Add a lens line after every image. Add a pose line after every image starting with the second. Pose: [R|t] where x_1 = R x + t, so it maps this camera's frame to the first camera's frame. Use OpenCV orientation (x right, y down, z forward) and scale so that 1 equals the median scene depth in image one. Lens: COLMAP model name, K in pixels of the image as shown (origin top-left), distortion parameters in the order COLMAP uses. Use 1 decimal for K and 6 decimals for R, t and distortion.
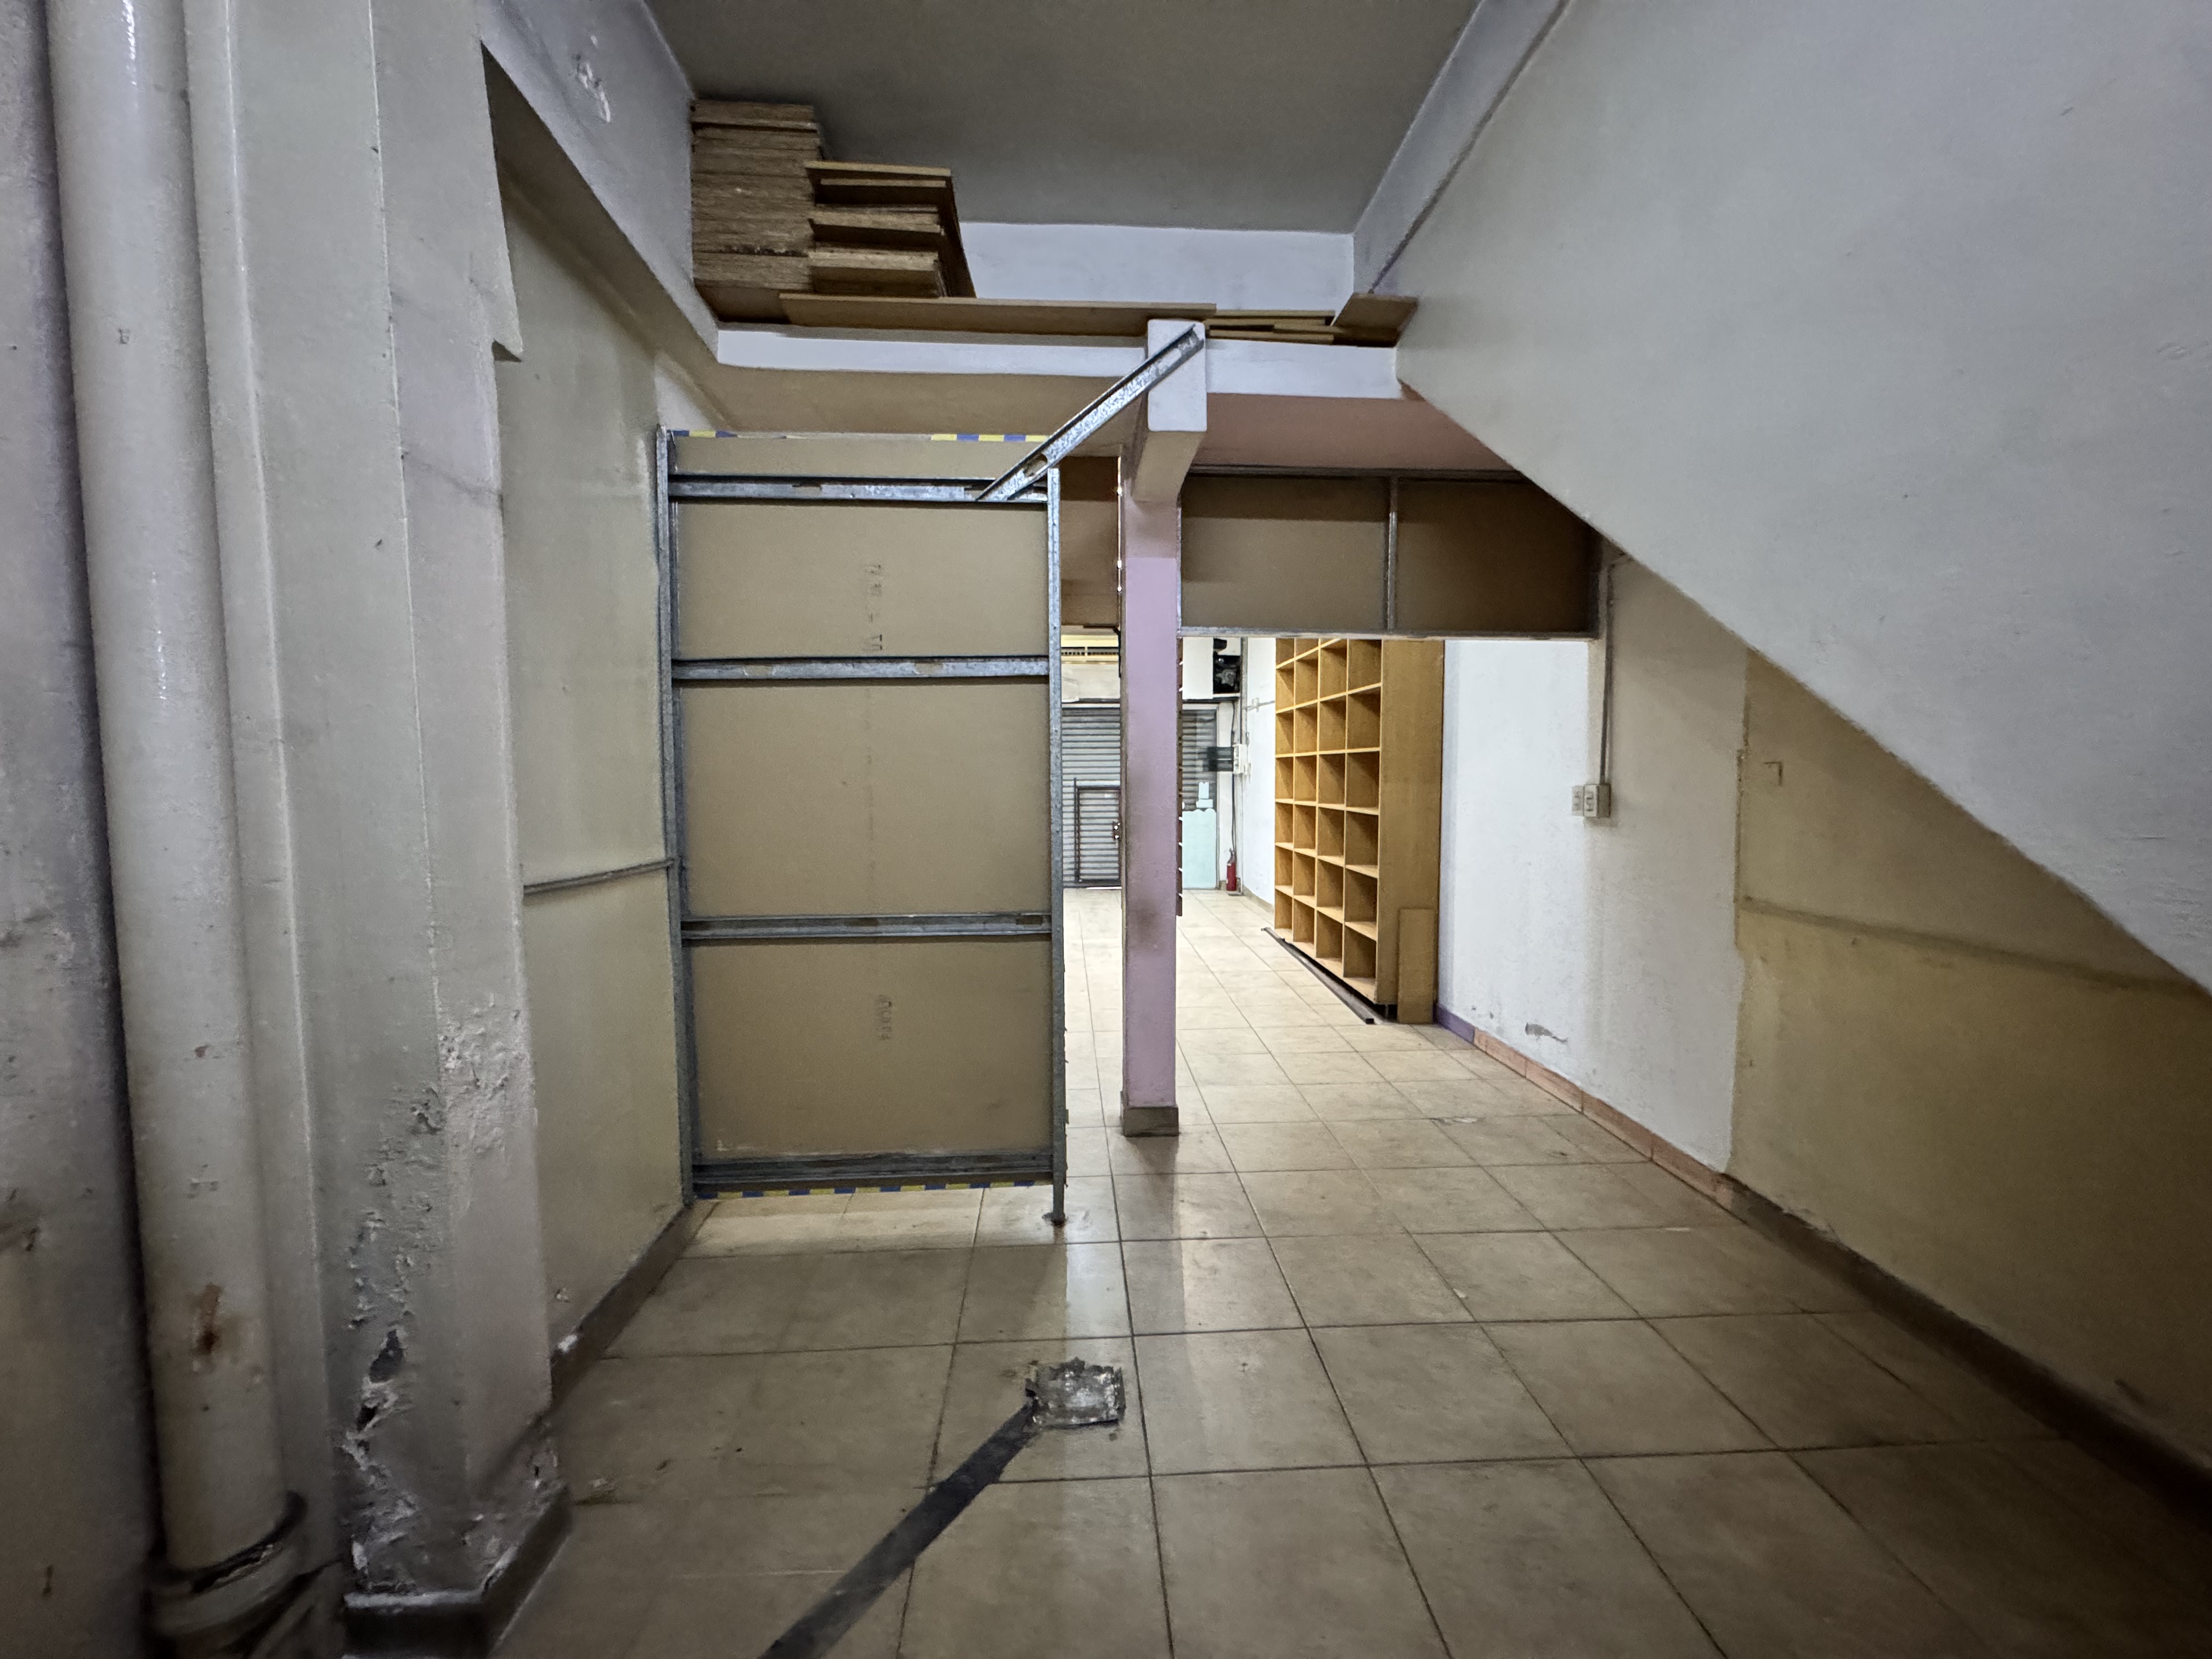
lens RADIAL K [[878.9, 0, 1104.1], [0, 878.9, 830.7], [0, 0, 1]] dist [-0.004227, 0.000084]
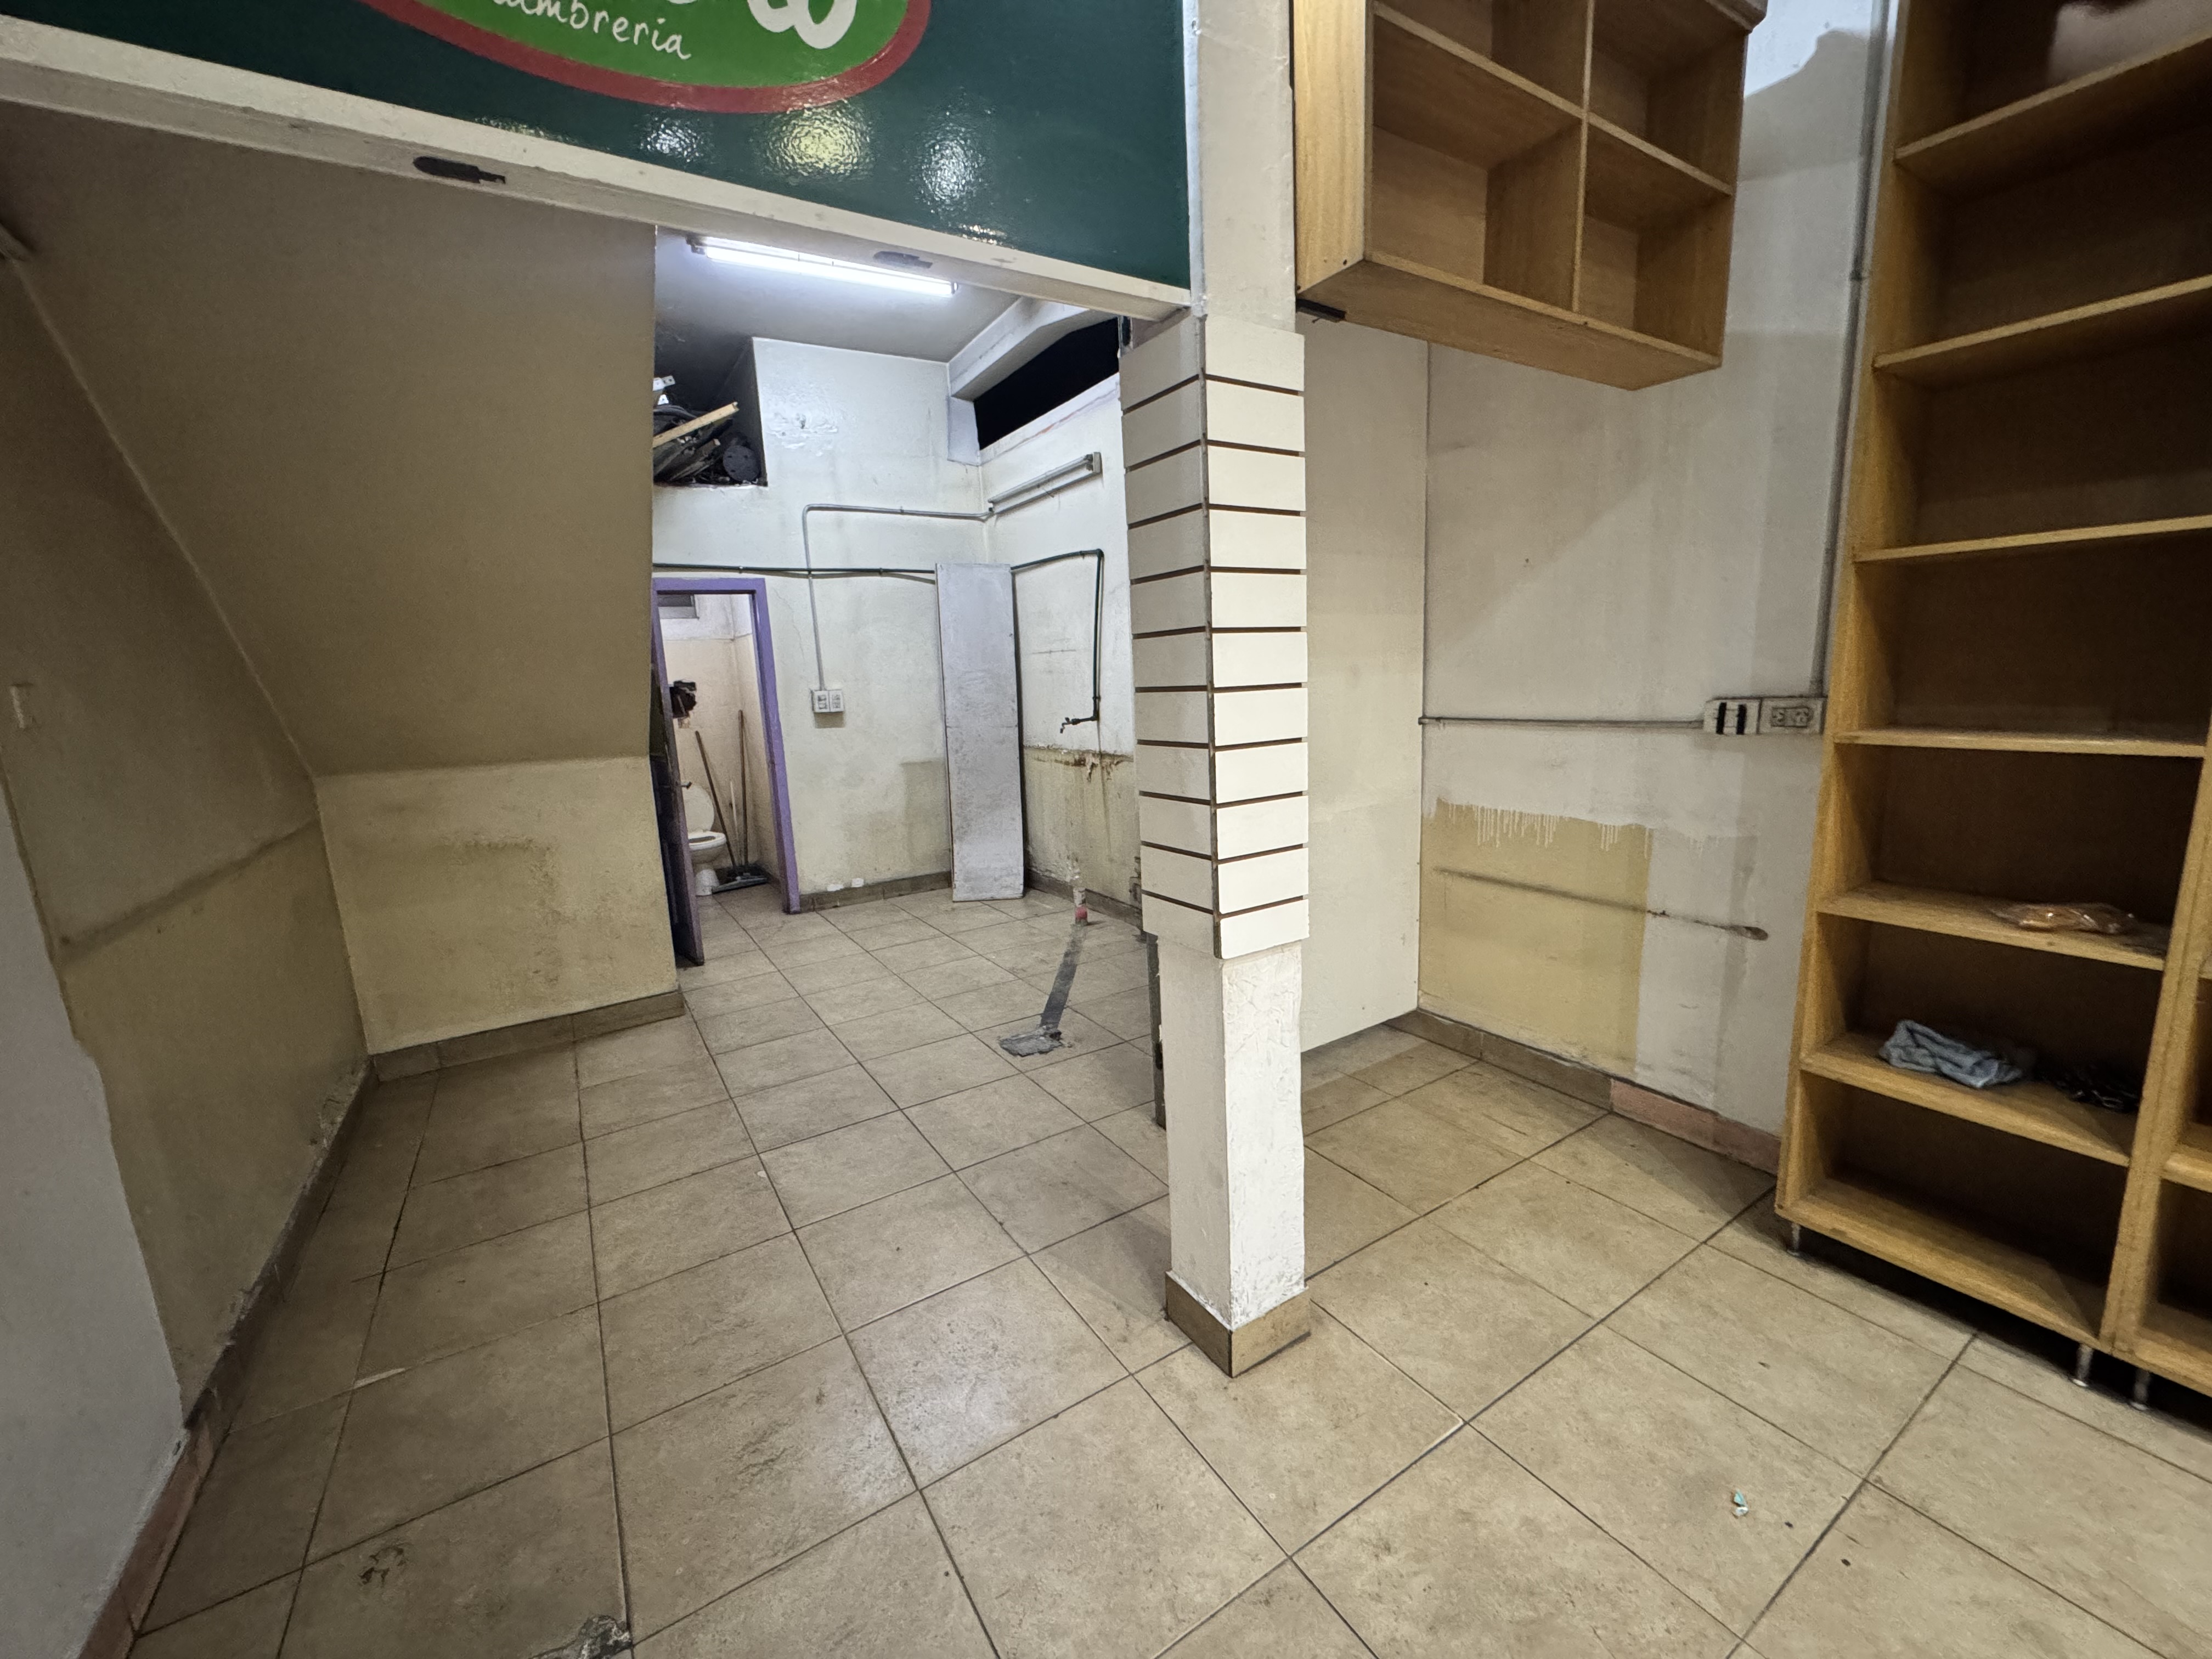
lens RADIAL K [[878.9, 0, 1103.5], [0, 878.9, 832.2], [0, 0, 1]] dist [-0.004227, 0.000084]
pose [[-0.869046, 0.132736, -0.476592, 0.153206], [0.017506, 0.970983, 0.238508, -0.036344], [0.494421, 0.198931, -0.846153, 0.620756]]
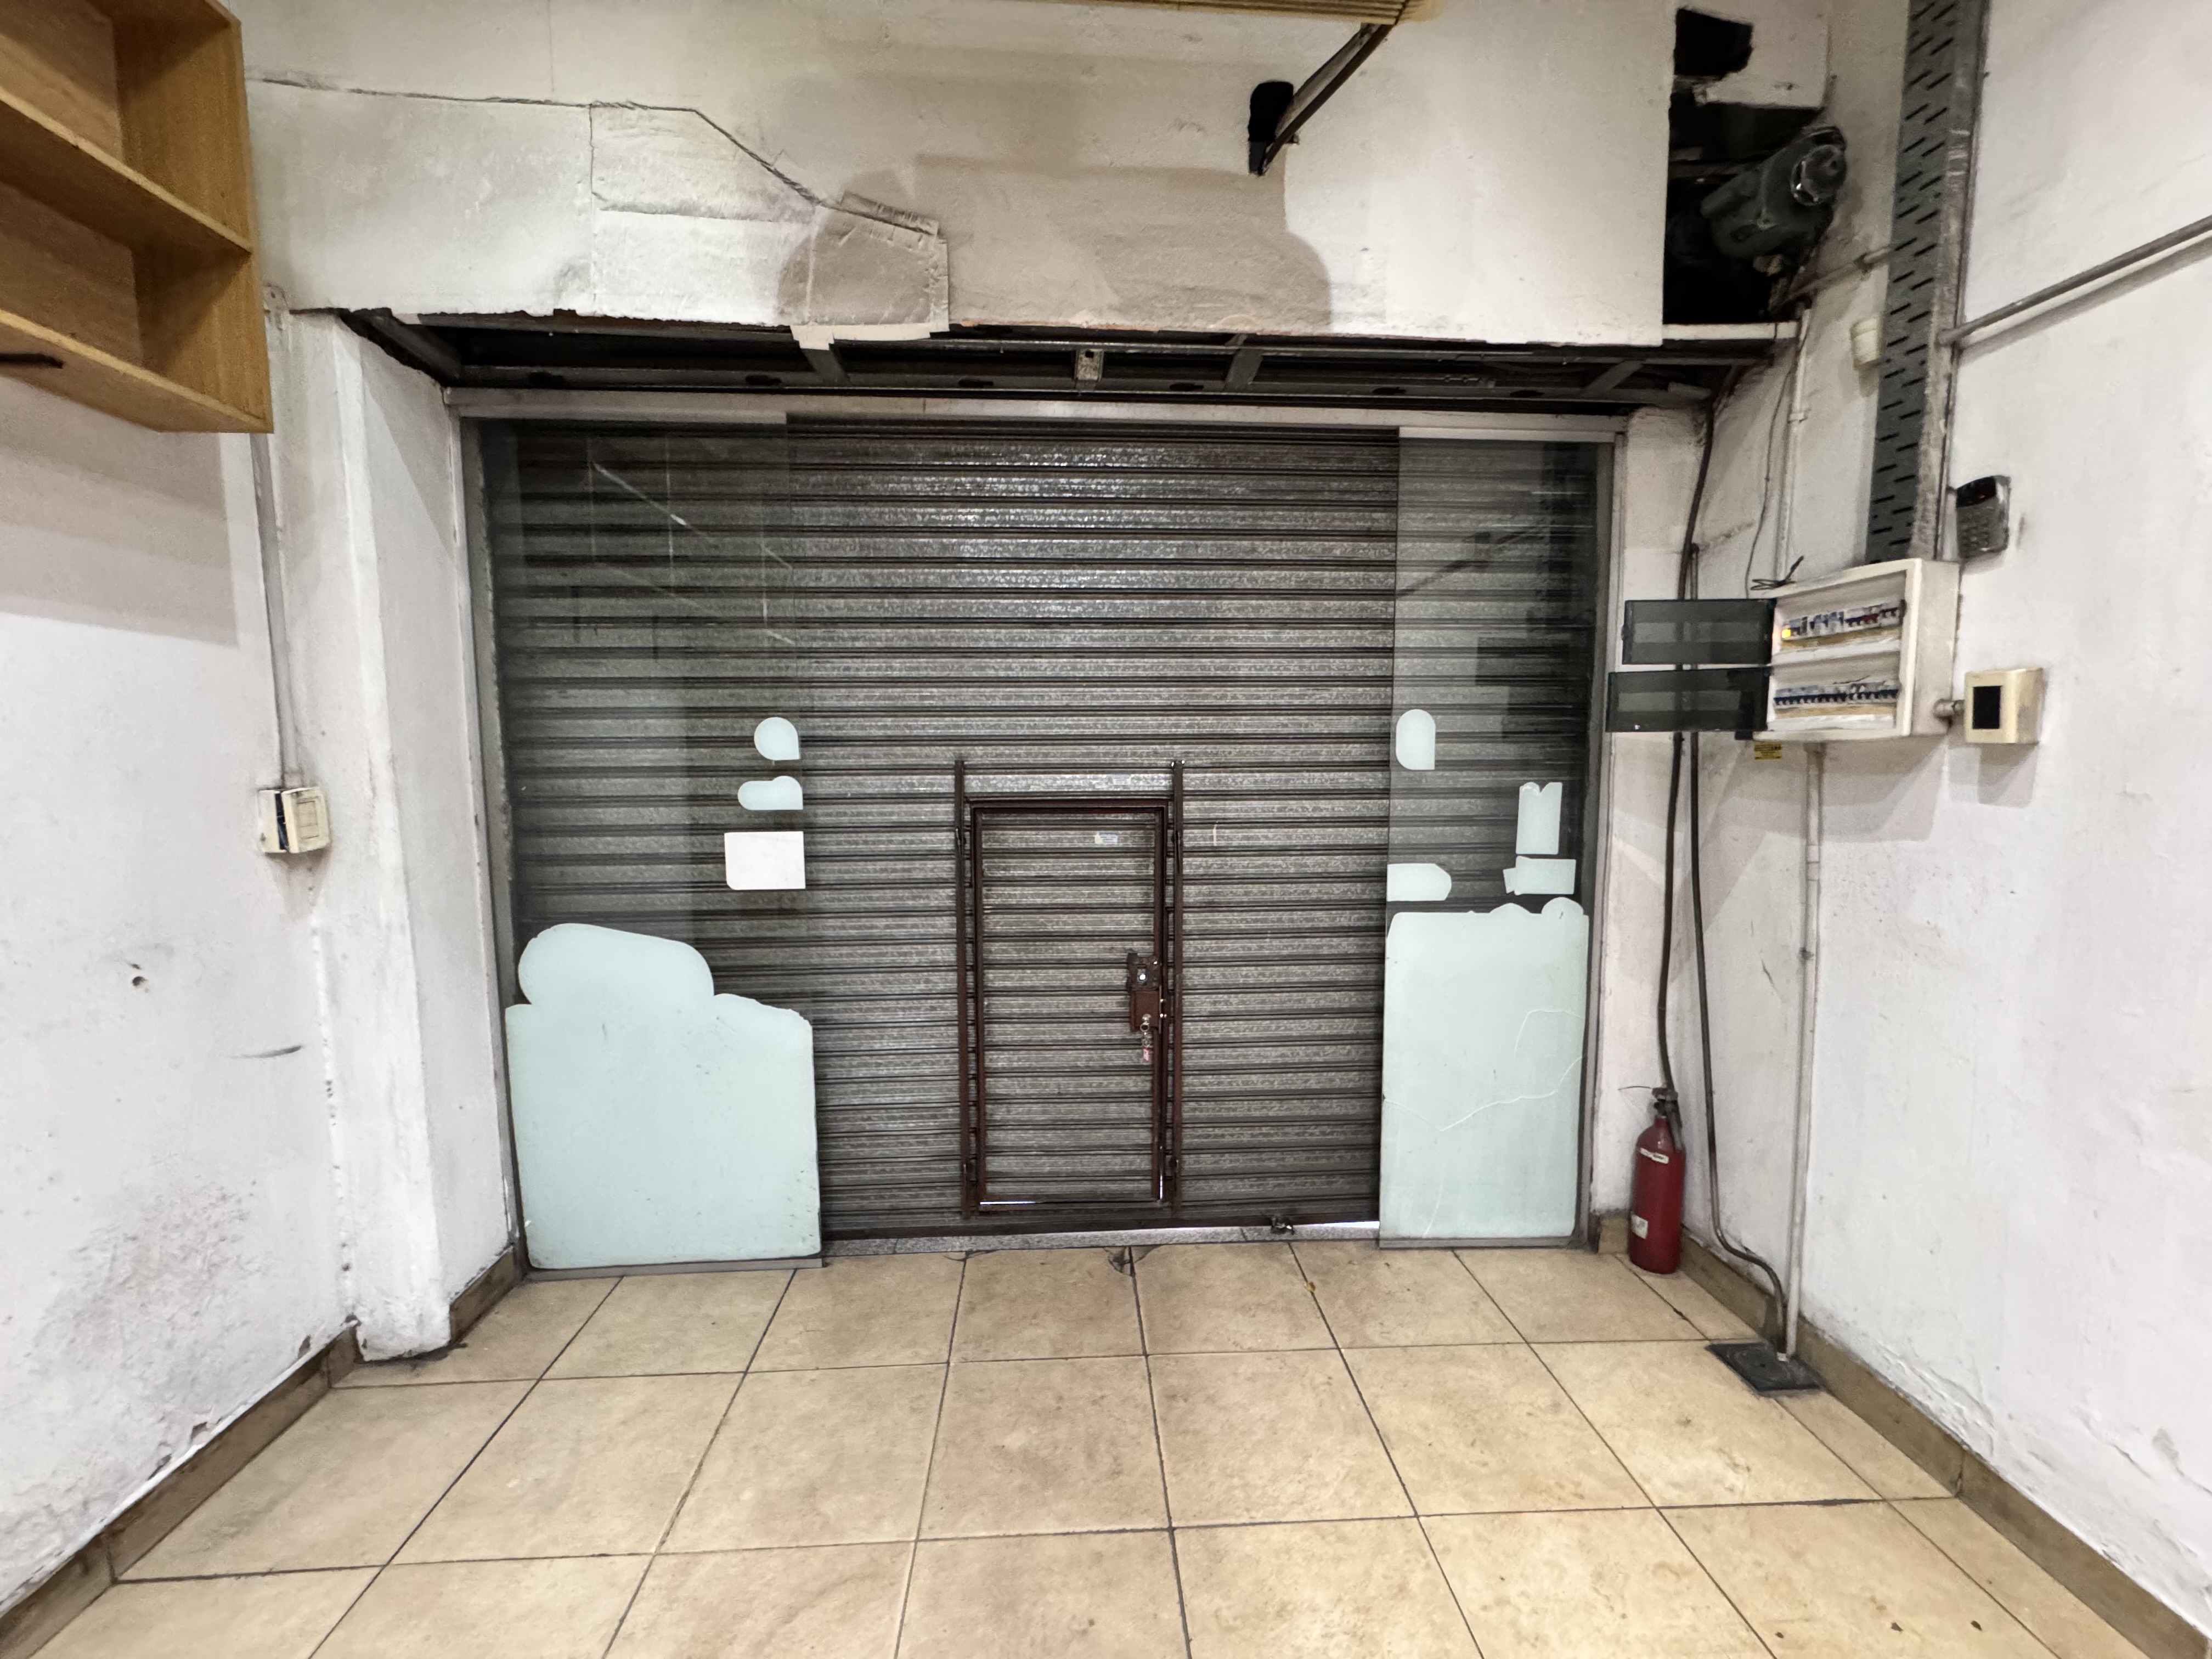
lens RADIAL K [[878.9, 0, 1104.0], [0, 878.9, 830.2], [0, 0, 1]] dist [-0.004227, 0.000084]
pose [[0.999956, 0.003904, 0.008543, 0.002310], [-0.004122, 0.999663, 0.025623, -0.065956], [-0.008440, -0.025657, 0.999635, 1.065511]]
